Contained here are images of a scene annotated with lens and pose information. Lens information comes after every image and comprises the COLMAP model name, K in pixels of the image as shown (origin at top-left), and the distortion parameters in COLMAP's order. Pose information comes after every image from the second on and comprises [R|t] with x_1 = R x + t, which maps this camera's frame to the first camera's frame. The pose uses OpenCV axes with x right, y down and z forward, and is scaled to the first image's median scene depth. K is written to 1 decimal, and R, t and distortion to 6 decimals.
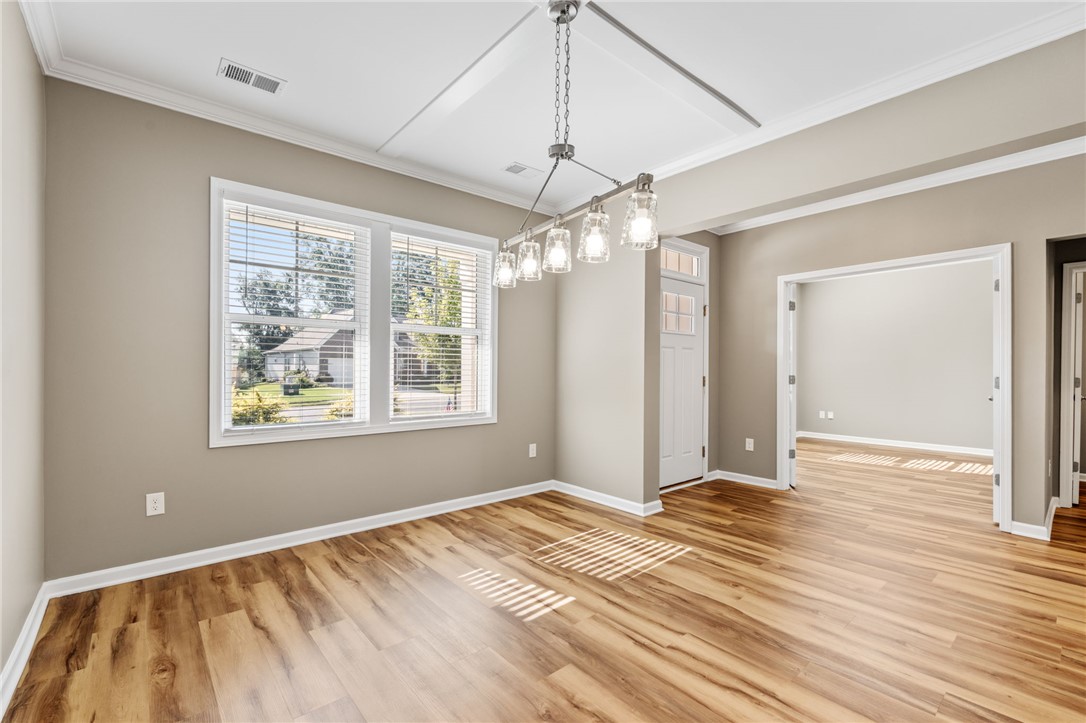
lens RADIAL K [[469.4, 0, 543.0], [0, 469.4, 361.5], [0, 0, 1]] dist [-0.007757, -0.000142]
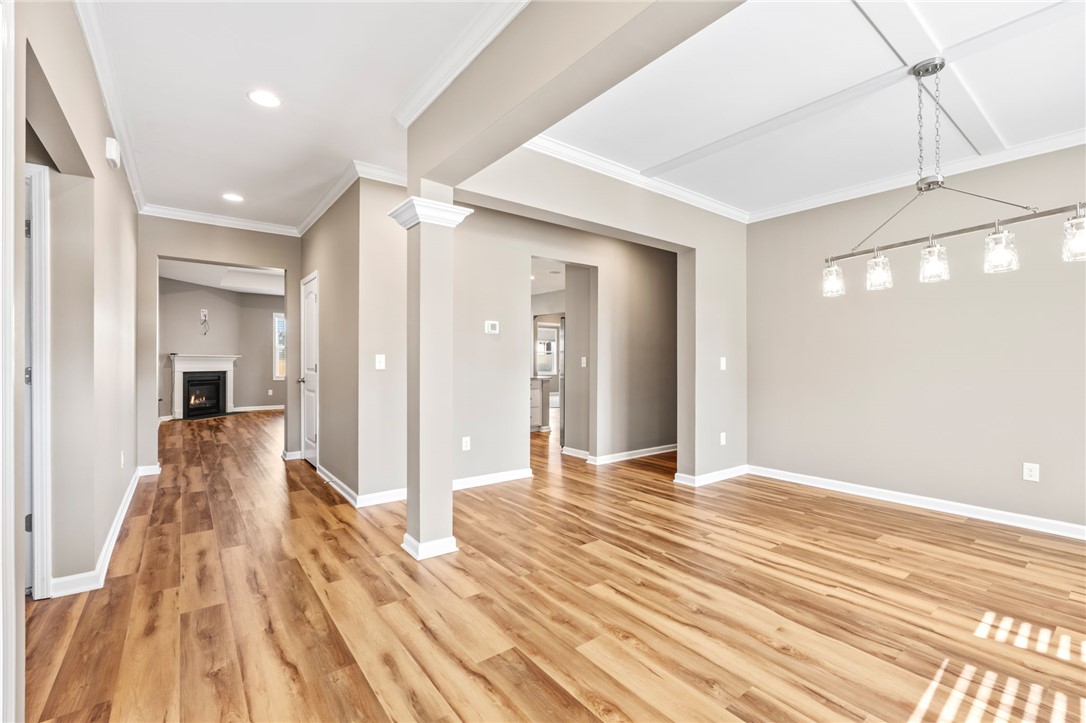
lens RADIAL K [[469.4, 0, 543.0], [0, 469.4, 361.5], [0, 0, 1]] dist [-0.007757, -0.000142]
pose [[-0.998604, -0.008834, 0.052069, 0.805585], [-0.009312, 0.999917, -0.008946, 0.024388], [-0.051986, -0.009418, -0.998603, 1.866983]]
